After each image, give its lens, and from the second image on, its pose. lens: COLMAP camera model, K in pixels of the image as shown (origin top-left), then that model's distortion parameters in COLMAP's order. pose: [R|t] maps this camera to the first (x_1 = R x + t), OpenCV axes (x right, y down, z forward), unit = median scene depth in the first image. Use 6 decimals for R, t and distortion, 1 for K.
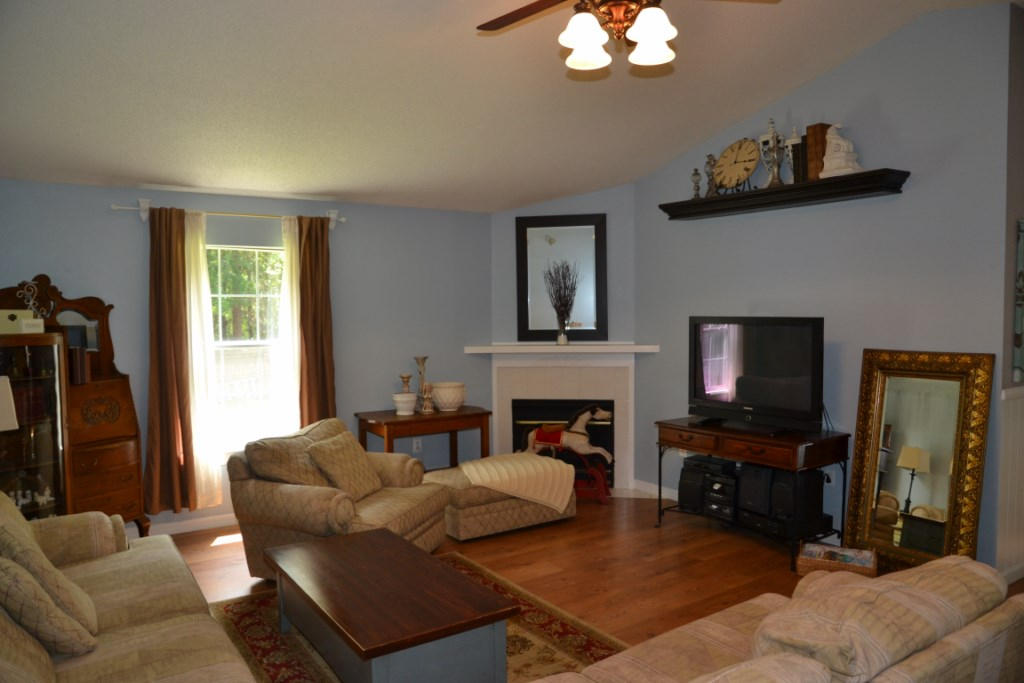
lens RADIAL K [[719.8, 0, 510.0], [0, 719.8, 340.2], [0, 0, 1]] dist [-0.108977, 0.074369]
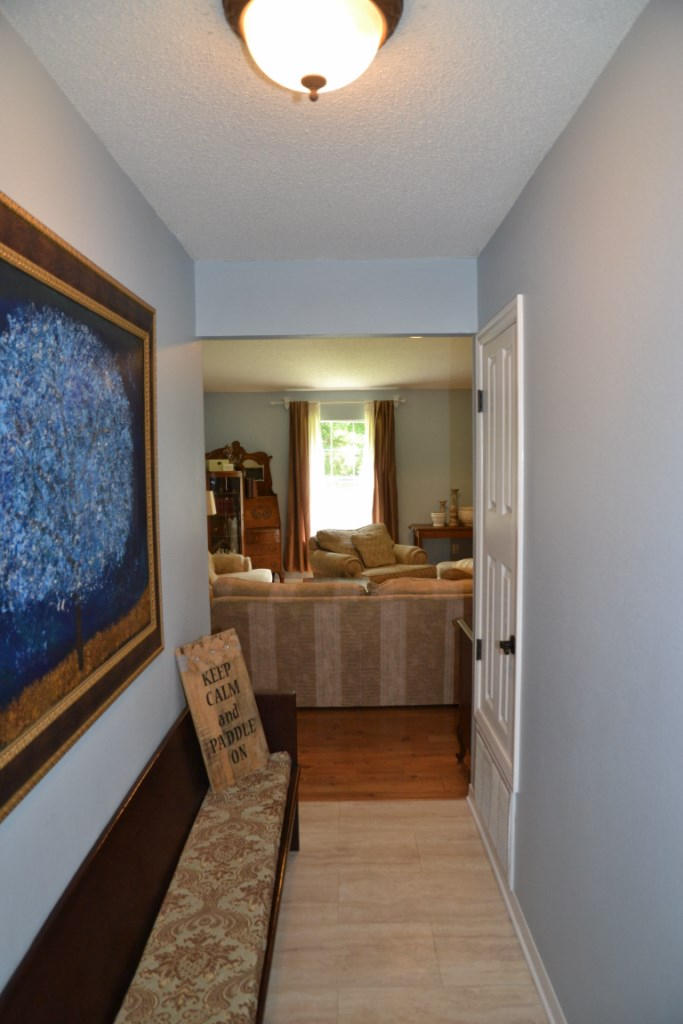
lens RADIAL K [[719.8, 0, 341.3], [0, 719.8, 509.9], [0, 0, 1]] dist [-0.108977, 0.074369]
pose [[0.834249, 0.036848, -0.550156, 0.618169], [-0.015384, 0.998932, 0.043578, 0.005897], [0.551174, -0.027891, 0.833924, -0.469112]]
